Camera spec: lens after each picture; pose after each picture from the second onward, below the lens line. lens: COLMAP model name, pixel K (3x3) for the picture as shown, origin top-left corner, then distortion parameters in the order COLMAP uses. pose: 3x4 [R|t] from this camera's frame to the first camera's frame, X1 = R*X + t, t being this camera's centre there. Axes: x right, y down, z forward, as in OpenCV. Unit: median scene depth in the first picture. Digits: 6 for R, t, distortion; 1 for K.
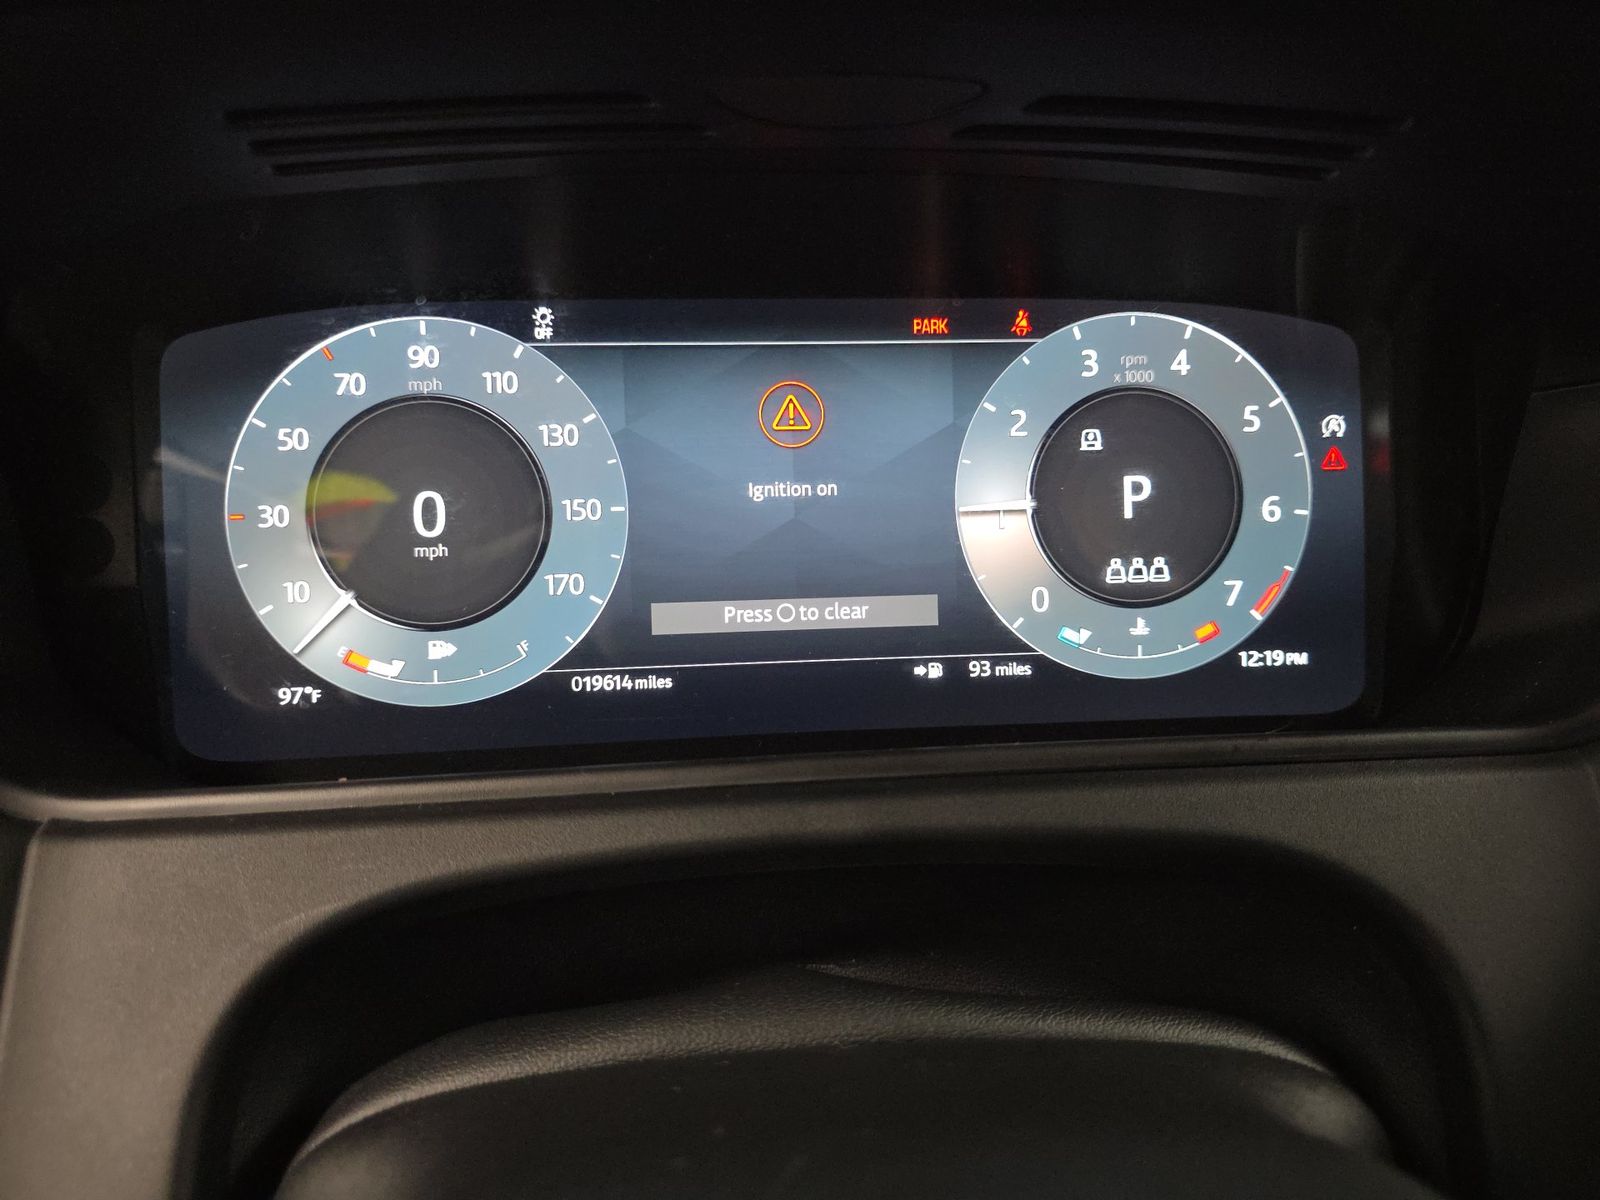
lens RADIAL K [[1066.2, 0, 808.4], [0, 1066.2, 606.6], [0, 0, 1]] dist [-0.020942, -0.002737]
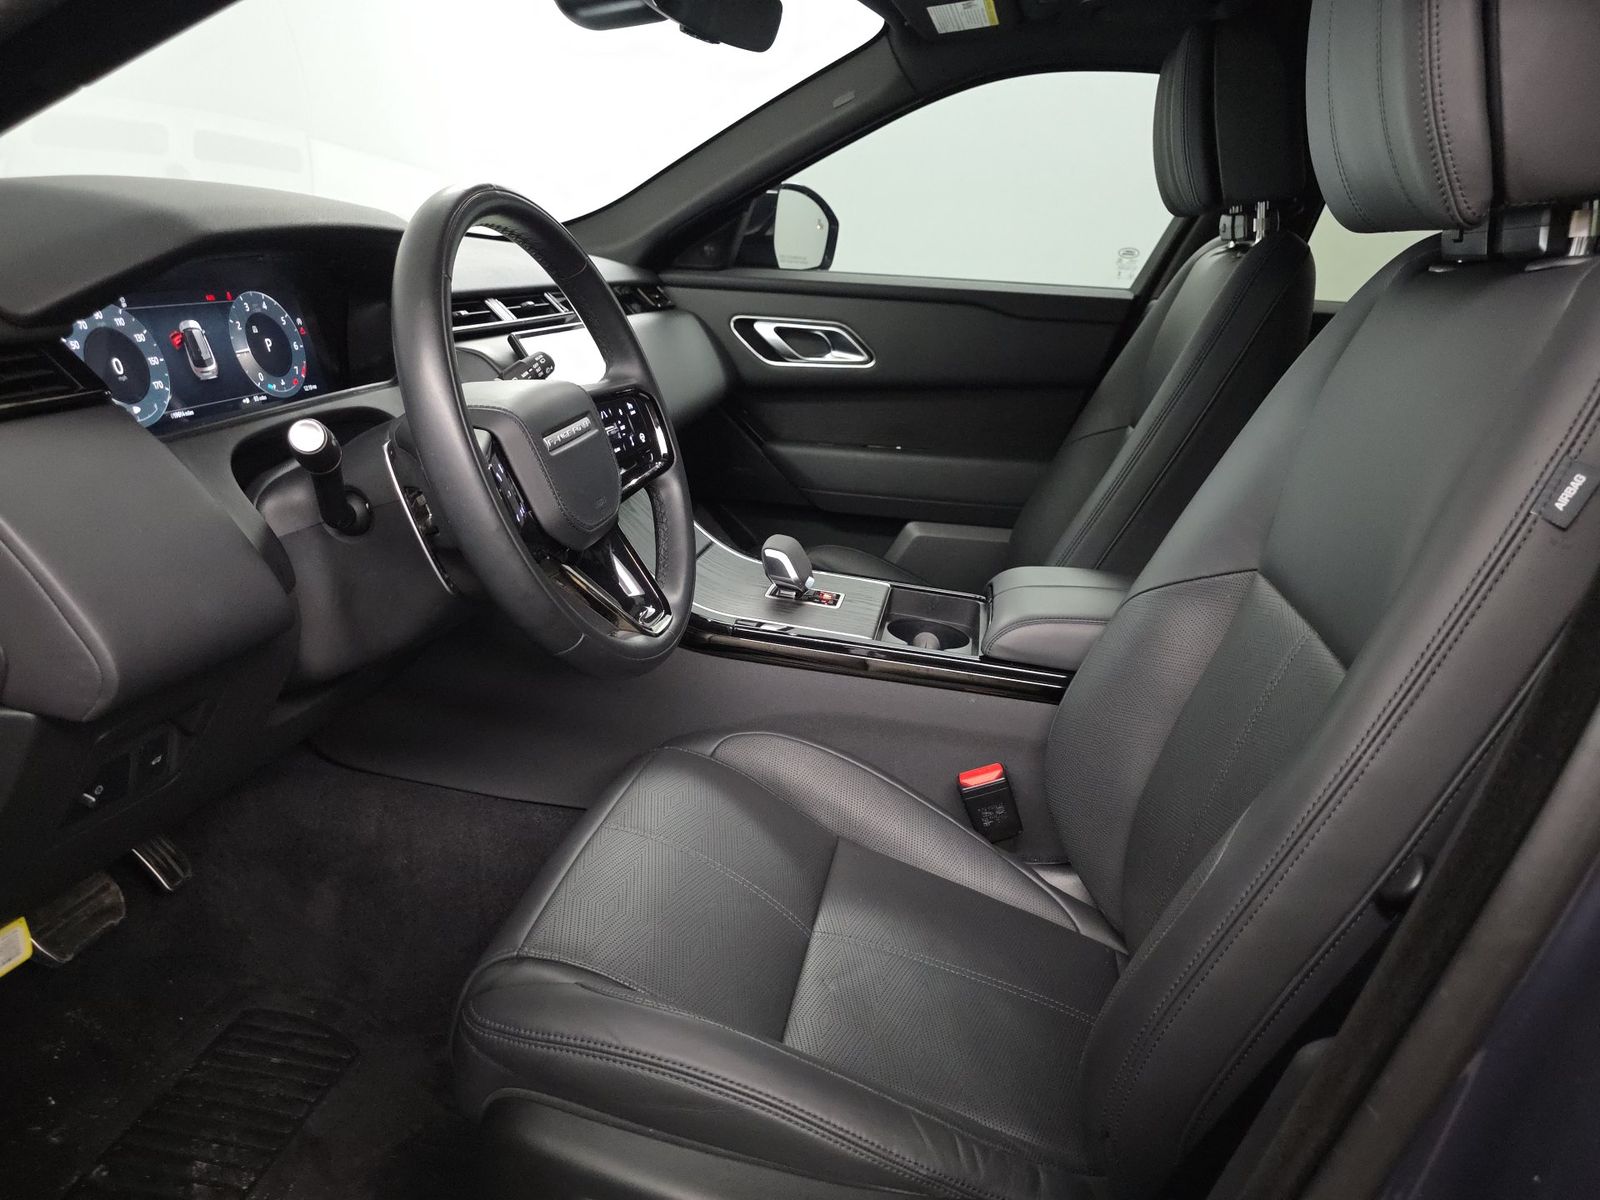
lens RADIAL K [[1066.2, 0, 808.4], [0, 1066.2, 606.6], [0, 0, 1]] dist [-0.020942, -0.002737]
pose [[0.255258, -0.300038, 0.919141, -2.691304], [0.242944, 0.940037, 0.239390, 0.301231], [-0.935853, 0.162194, 0.312845, -1.599193]]
